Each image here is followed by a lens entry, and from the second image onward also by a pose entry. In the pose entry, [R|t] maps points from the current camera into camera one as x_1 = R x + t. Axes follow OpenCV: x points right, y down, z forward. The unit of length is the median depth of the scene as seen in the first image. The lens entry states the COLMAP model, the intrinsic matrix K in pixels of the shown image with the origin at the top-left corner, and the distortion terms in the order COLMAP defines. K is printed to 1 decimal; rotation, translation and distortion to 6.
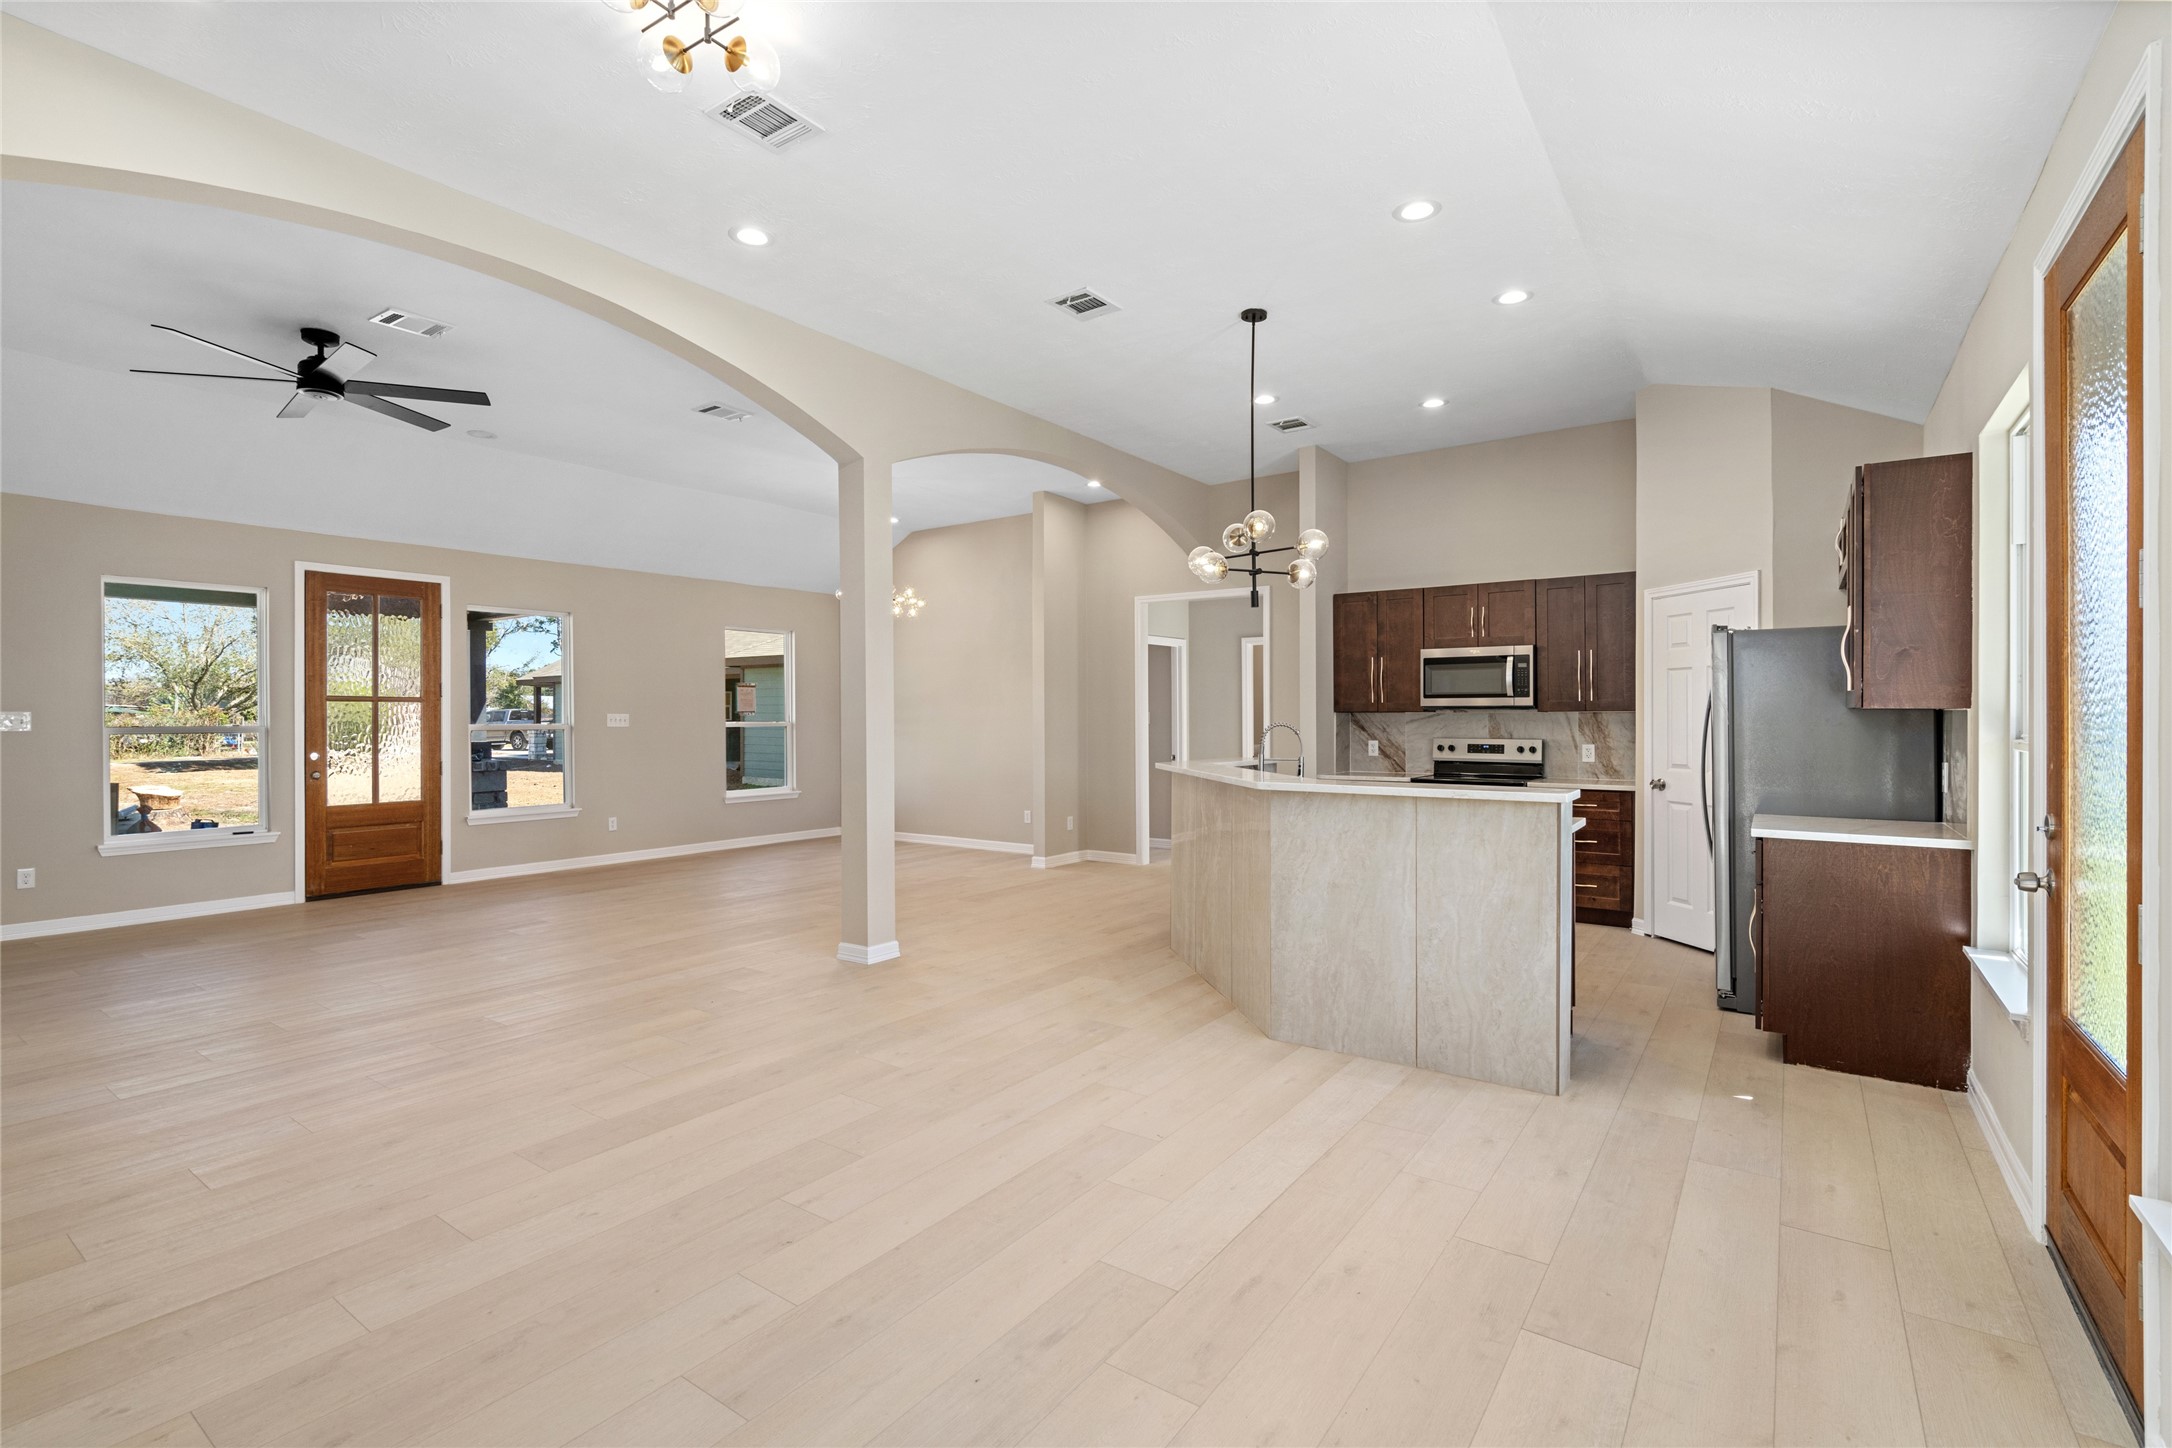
lens RADIAL K [[990.5, 0, 1085.2], [0, 990.5, 714.5], [0, 0, 1]] dist [-0.004200, -0.001529]
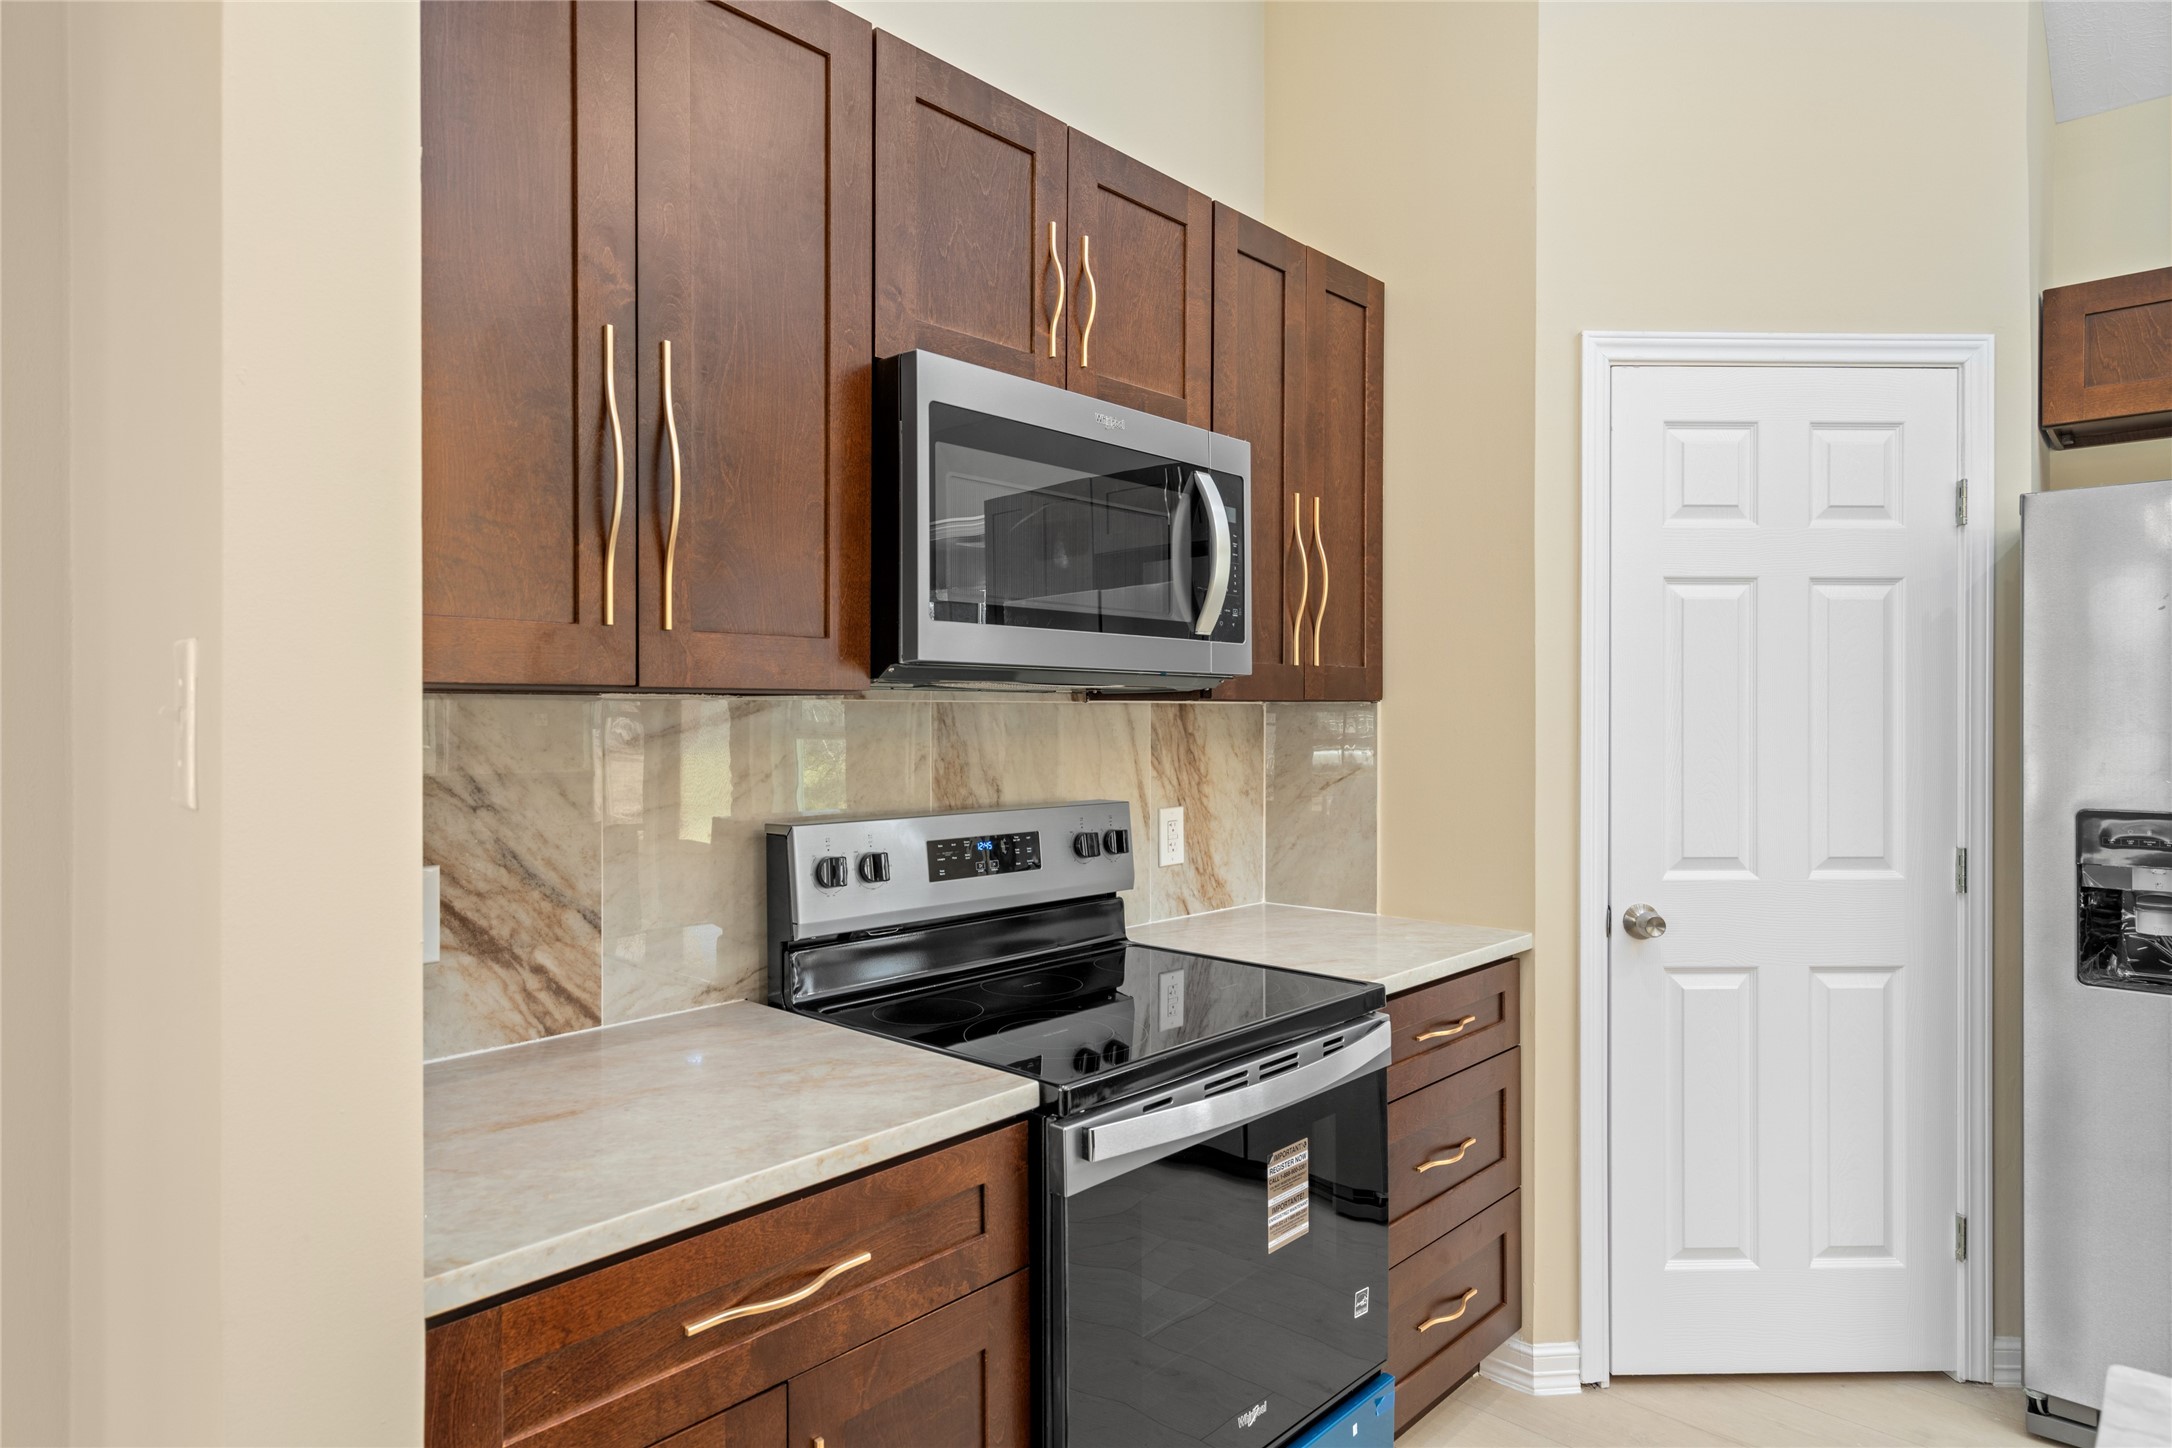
lens RADIAL K [[1230.3, 0, 1085.3], [0, 1230.3, 718.4], [0, 0, 1]] dist [-0.000728, 0.002725]
pose [[0.140228, -0.001311, 0.990118, 0.115574], [-0.002304, 0.999996, 0.001650, 0.001588], [-0.990117, -0.002513, 0.140224, 0.913322]]
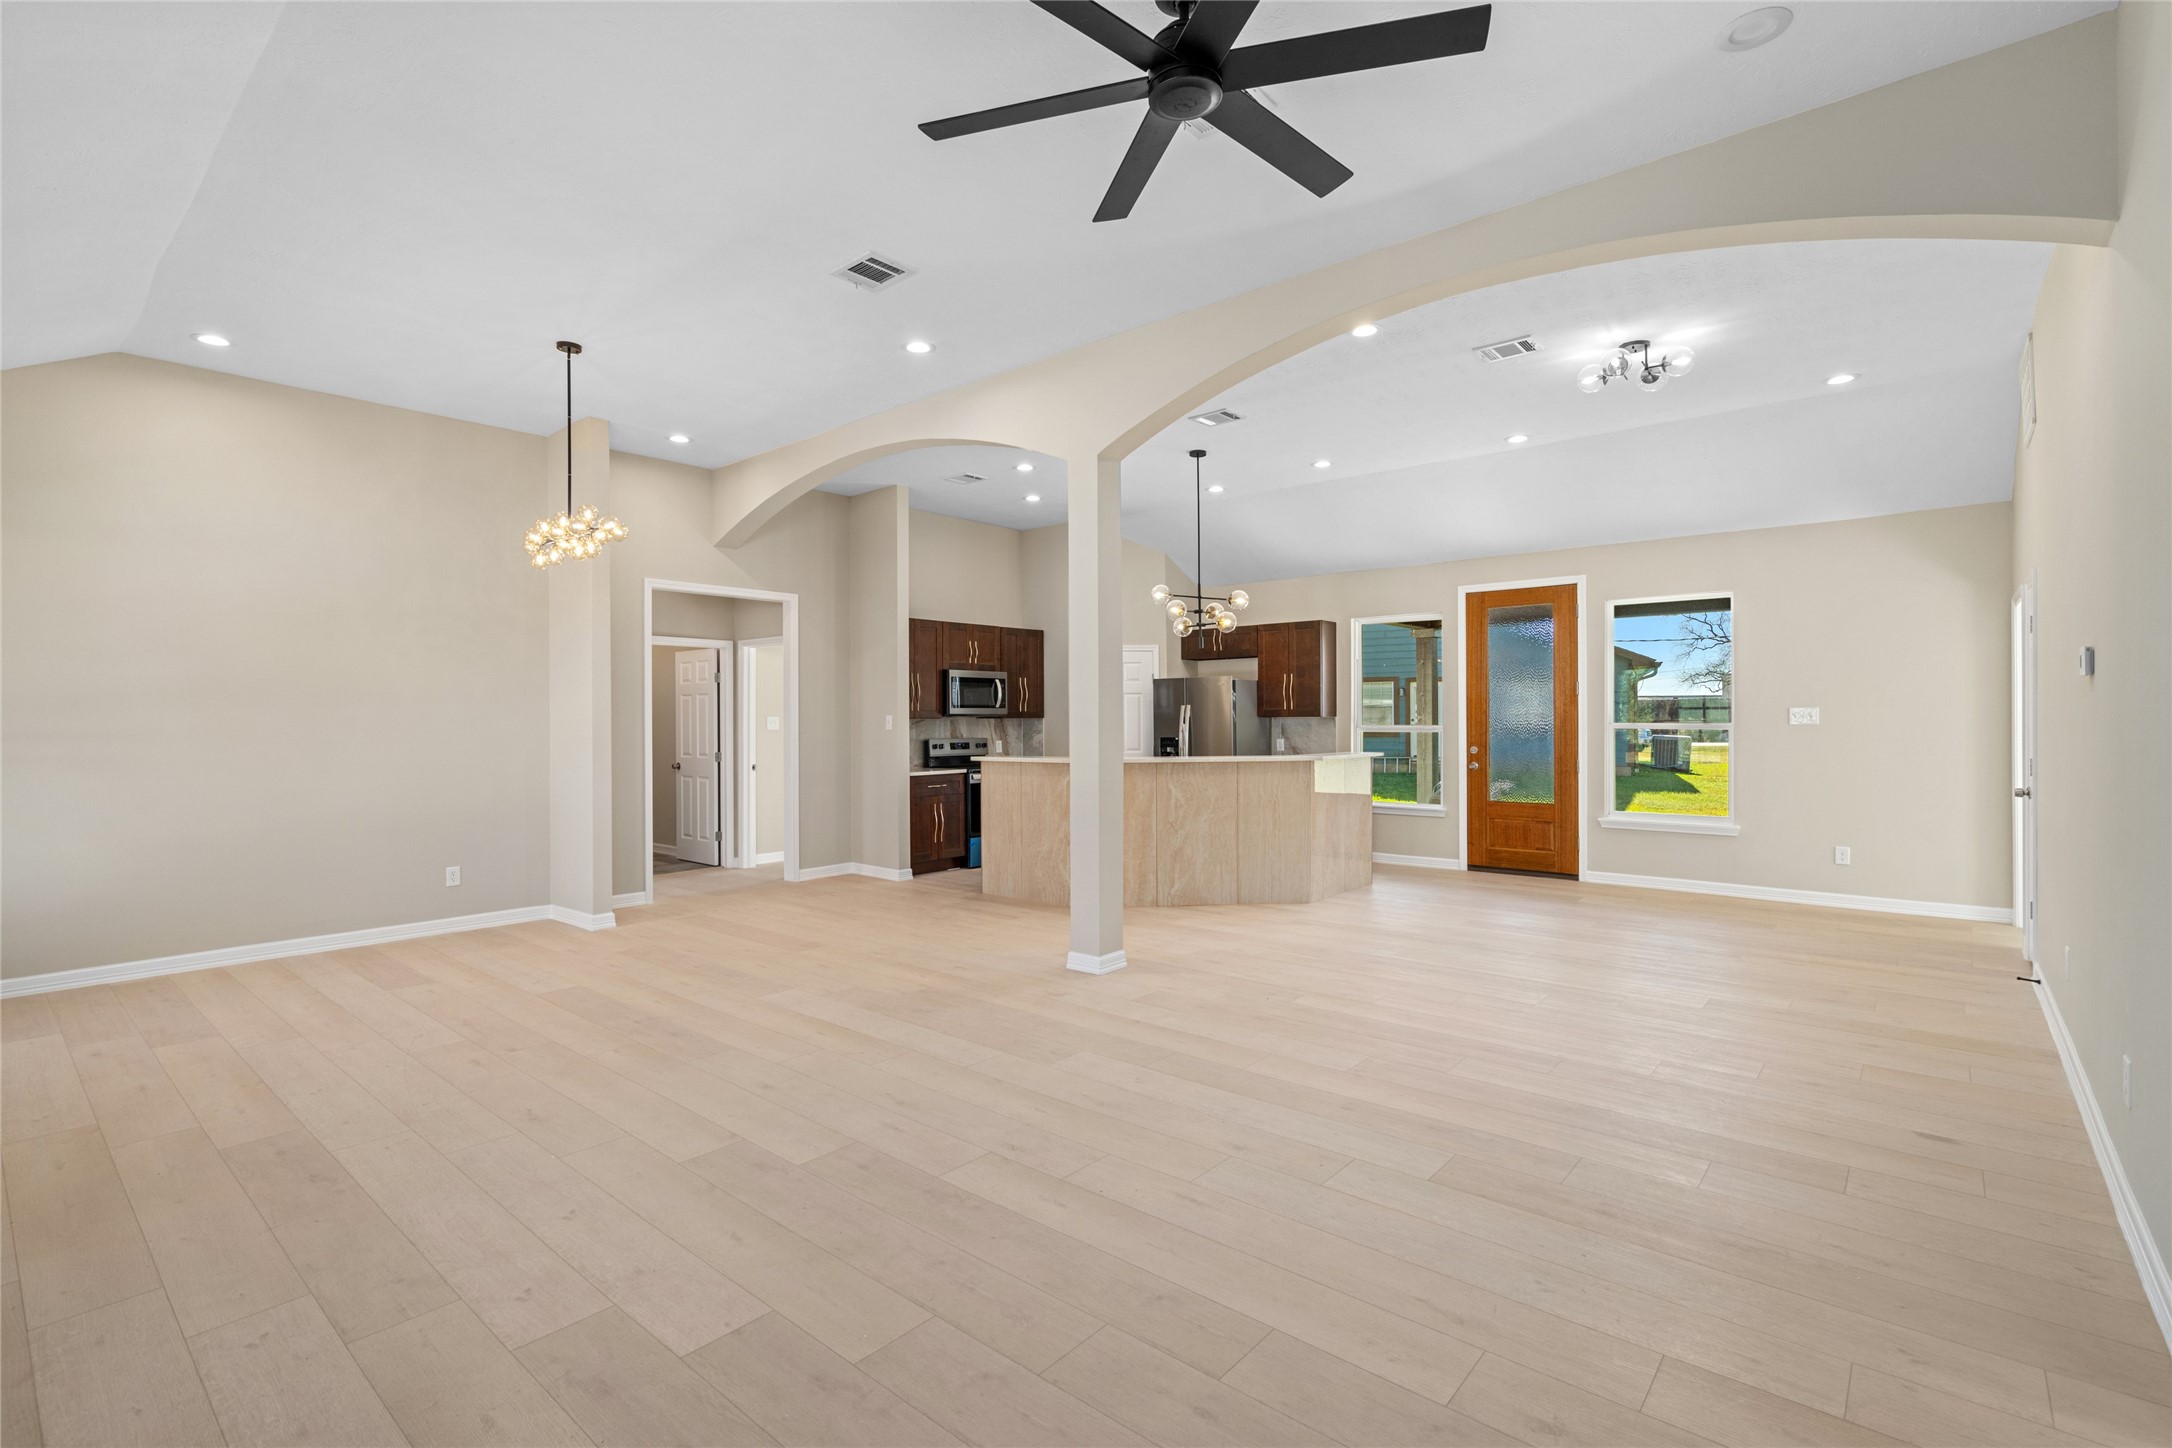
lens RADIAL K [[990.5, 0, 1085.6], [0, 990.5, 713.5], [0, 0, 1]] dist [-0.004200, -0.001529]
pose [[0.093117, 0.008186, 0.995622, -0.892034], [0.004902, 0.999950, -0.008680, 0.003226], [-0.995643, 0.005689, 0.093072, 0.688770]]
